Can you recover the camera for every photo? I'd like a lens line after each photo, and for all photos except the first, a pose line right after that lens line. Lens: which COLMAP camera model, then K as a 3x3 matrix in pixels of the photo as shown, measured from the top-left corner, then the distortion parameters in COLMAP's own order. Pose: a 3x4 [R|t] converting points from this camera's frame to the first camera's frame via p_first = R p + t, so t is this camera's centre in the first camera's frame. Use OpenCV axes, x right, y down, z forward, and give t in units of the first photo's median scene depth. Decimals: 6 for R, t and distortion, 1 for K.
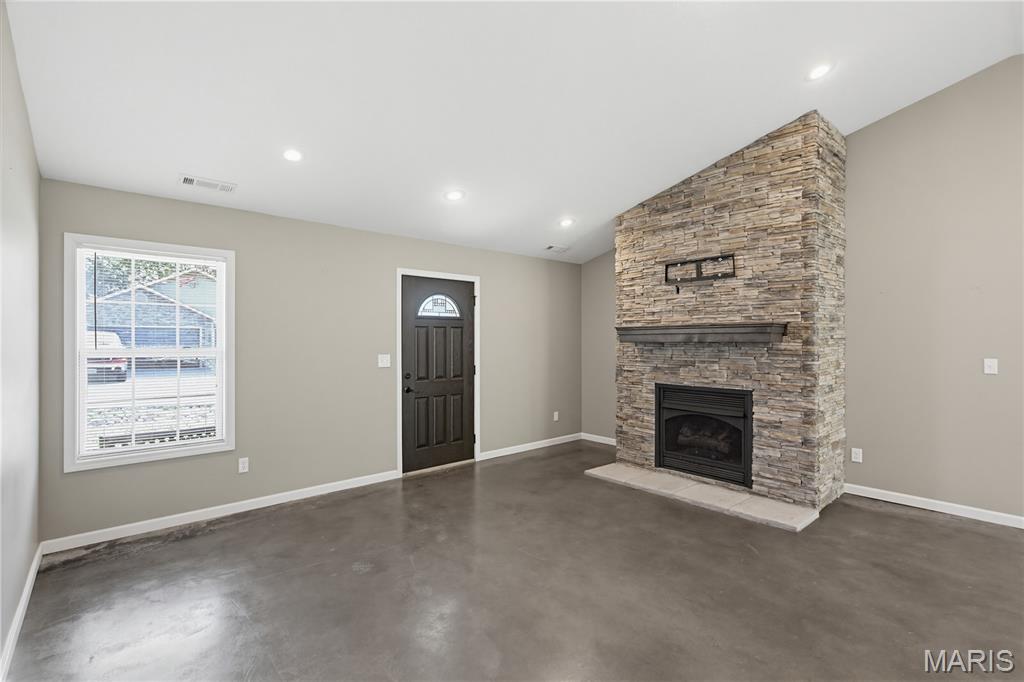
lens RADIAL K [[469.9, 0, 522.0], [0, 469.9, 339.3], [0, 0, 1]] dist [-0.002474, 0.002344]
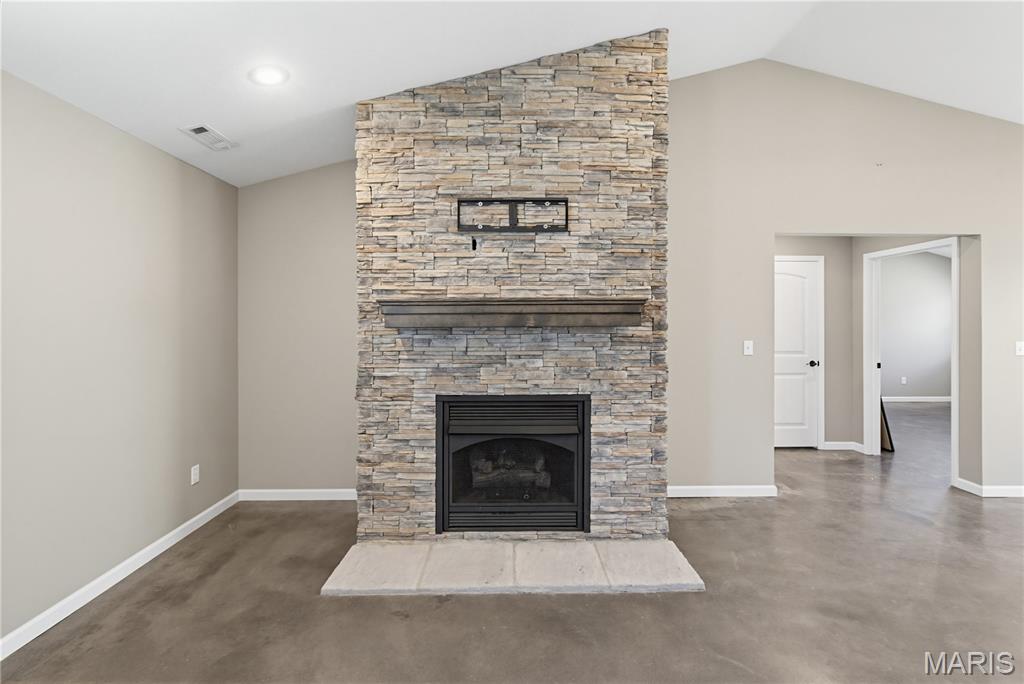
lens RADIAL K [[469.9, 0, 511.3], [0, 469.9, 323.4], [0, 0, 1]] dist [-0.002474, 0.002344]
pose [[0.661021, -0.001911, 0.750365, -0.118692], [0.000743, 0.999998, 0.001891, 0.000402], [-0.750367, -0.000693, 0.661021, 0.596955]]
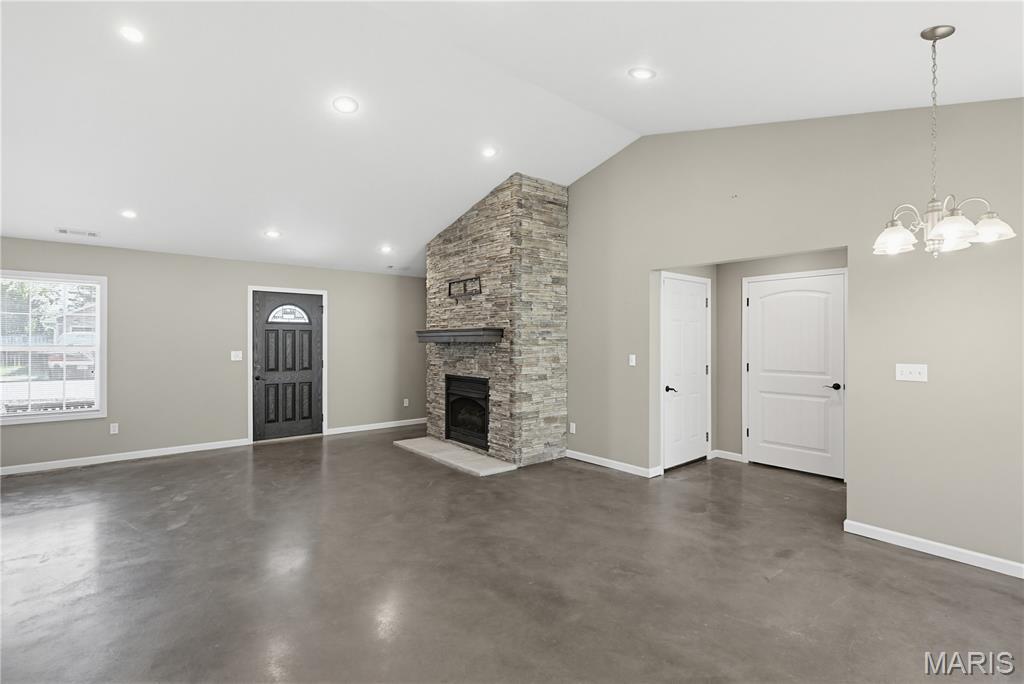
lens RADIAL K [[469.9, 0, 519.1], [0, 469.9, 341.8], [0, 0, 1]] dist [-0.002474, 0.002344]
pose [[0.999245, 0.002933, -0.038730, 0.605581], [-0.002901, 0.999995, 0.000902, 0.002744], [0.038733, -0.000789, 0.999249, -0.323669]]
